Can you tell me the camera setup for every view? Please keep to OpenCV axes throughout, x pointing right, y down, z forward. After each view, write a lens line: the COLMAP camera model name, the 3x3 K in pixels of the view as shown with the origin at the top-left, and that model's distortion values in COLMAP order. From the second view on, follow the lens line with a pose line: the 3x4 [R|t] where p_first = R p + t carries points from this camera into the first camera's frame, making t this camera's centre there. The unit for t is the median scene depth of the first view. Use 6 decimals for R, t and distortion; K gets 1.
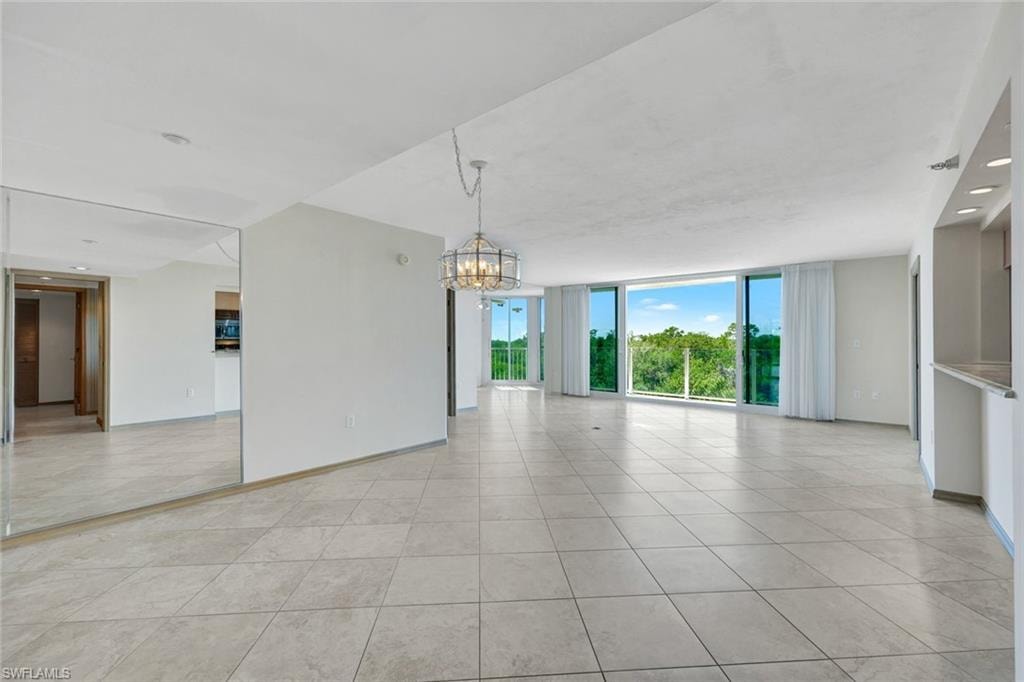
lens RADIAL K [[428.7, 0, 514.3], [0, 428.7, 337.7], [0, 0, 1]] dist [0.014935, 0.000022]
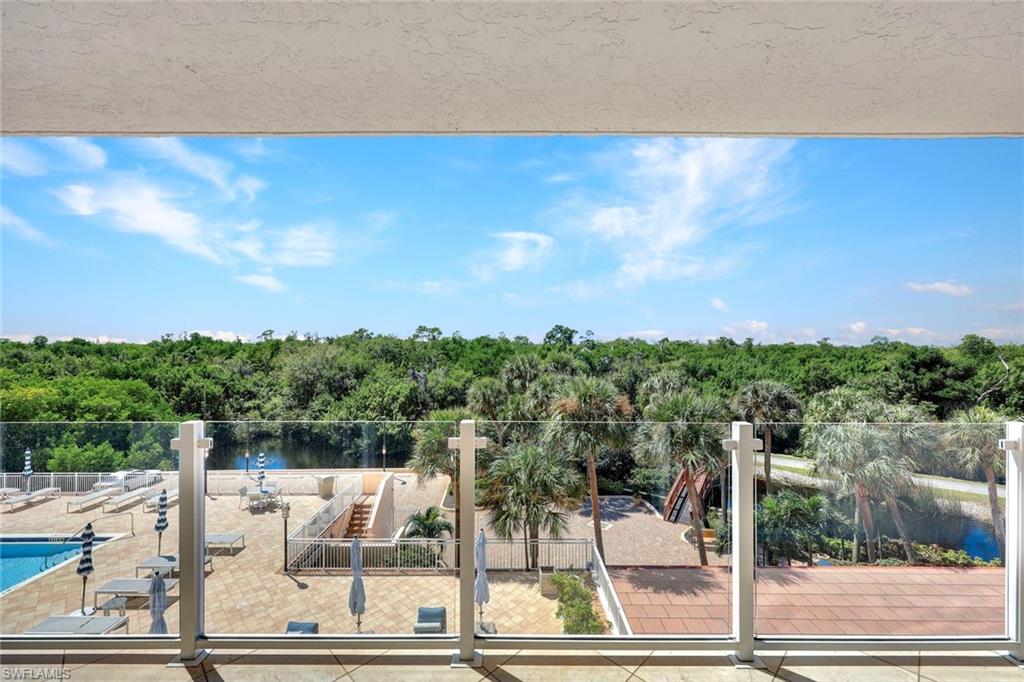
lens RADIAL K [[417.5, 0, 510.1], [0, 417.5, 342.1], [0, 0, 1]] dist [-0.000918, 0.002486]
pose [[0.767964, -0.003040, 0.640486, 0.278215], [-0.001459, 0.999978, 0.006497, -0.015024], [-0.640491, -0.005924, 0.767943, 0.795739]]
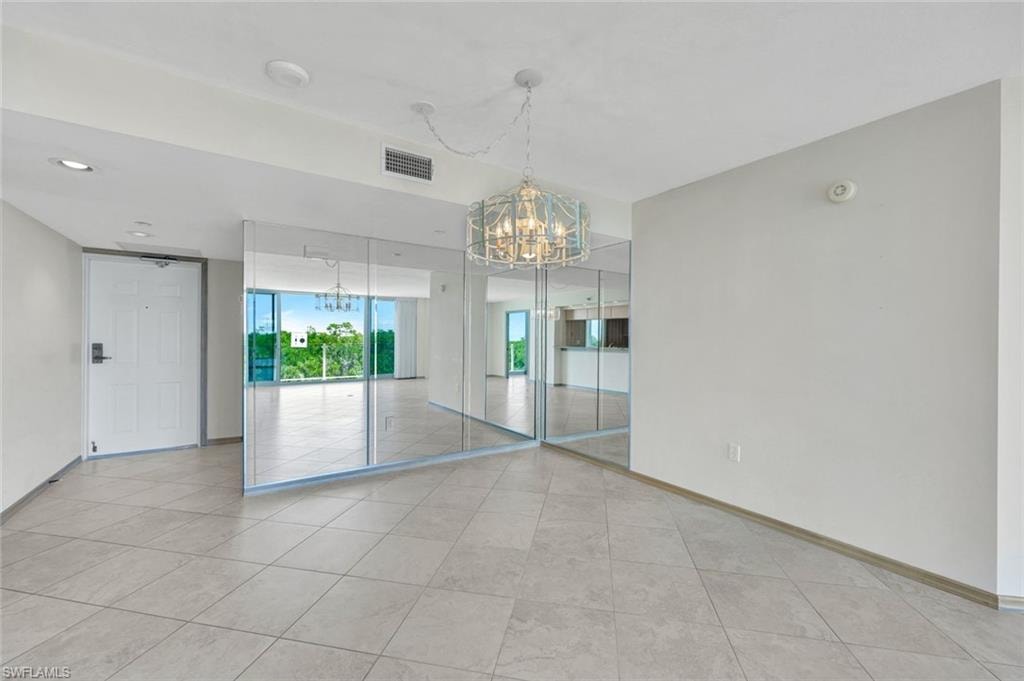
lens RADIAL K [[414.2, 0, 512.0], [0, 414.2, 340.5], [0, 0, 1]] dist [-0.009232, -0.000054]
pose [[-0.282629, -0.004355, -0.959220, 0.169351], [-0.003266, 0.999988, -0.003578, 0.003942], [0.959224, 0.002121, -0.282640, 0.357566]]
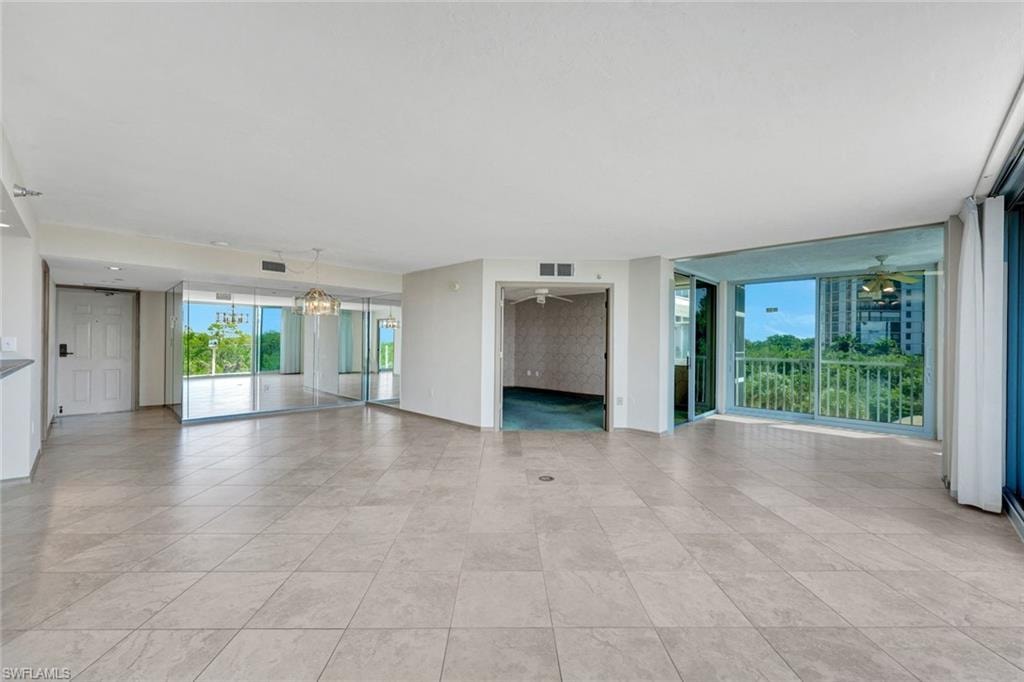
lens RADIAL K [[412.3, 0, 512.0], [0, 412.3, 341.0], [0, 0, 1]] dist [0.000227, 0.000098]
pose [[-0.067039, -0.007768, -0.997720, 0.510676], [-0.005140, 0.999959, -0.007440, 0.002595], [0.997737, 0.004630, -0.067076, 0.606482]]
